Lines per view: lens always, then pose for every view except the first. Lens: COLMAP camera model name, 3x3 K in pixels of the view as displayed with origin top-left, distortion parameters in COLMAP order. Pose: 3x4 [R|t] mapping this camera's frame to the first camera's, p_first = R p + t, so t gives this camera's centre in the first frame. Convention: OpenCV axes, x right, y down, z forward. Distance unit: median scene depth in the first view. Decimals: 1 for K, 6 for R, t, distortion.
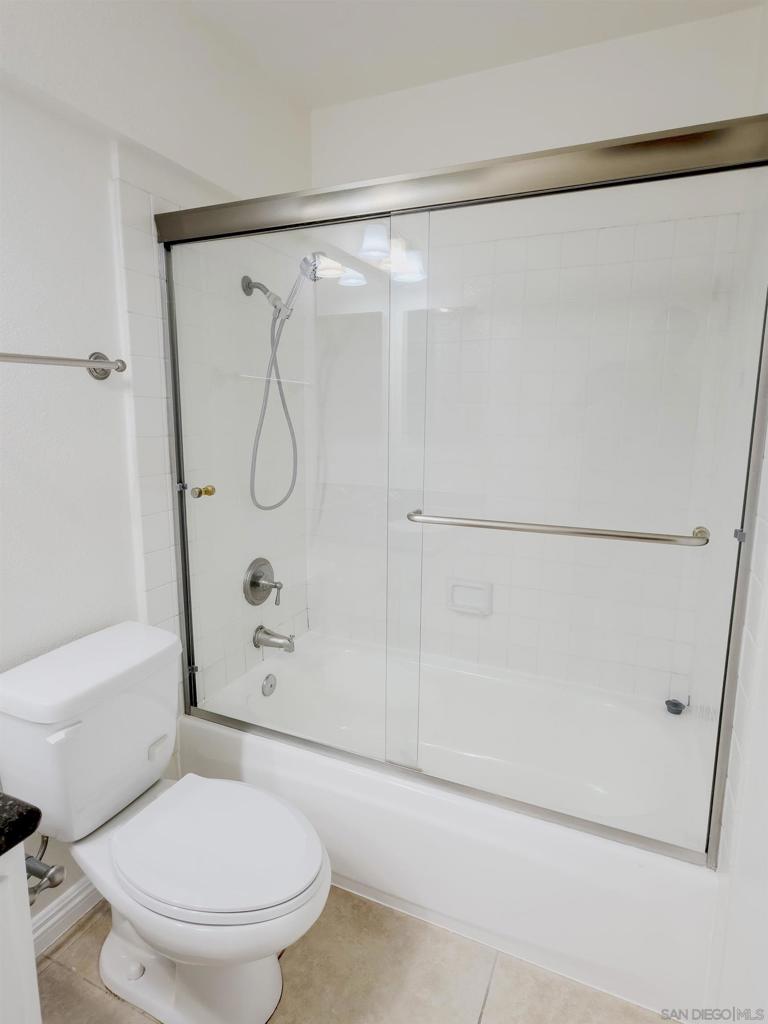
lens RADIAL K [[567.8, 0, 384.0], [0, 567.8, 512.0], [0, 0, 1]] dist [0.000226, 0.000150]
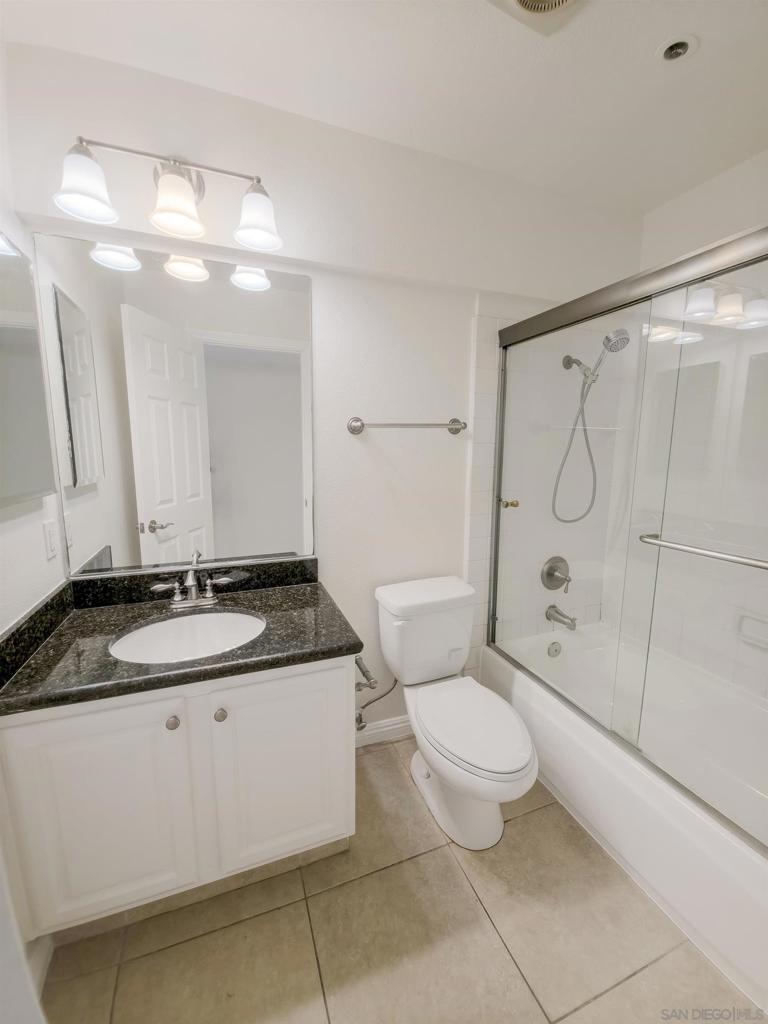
lens RADIAL K [[408.4, 0, 381.3], [0, 408.4, 515.0], [0, 0, 1]] dist [0.013222, -0.011891]
pose [[0.704138, 0.106884, -0.701972, 0.195202], [-0.118643, 0.992418, 0.032098, -0.001306], [0.700081, 0.060683, 0.711481, -0.024404]]
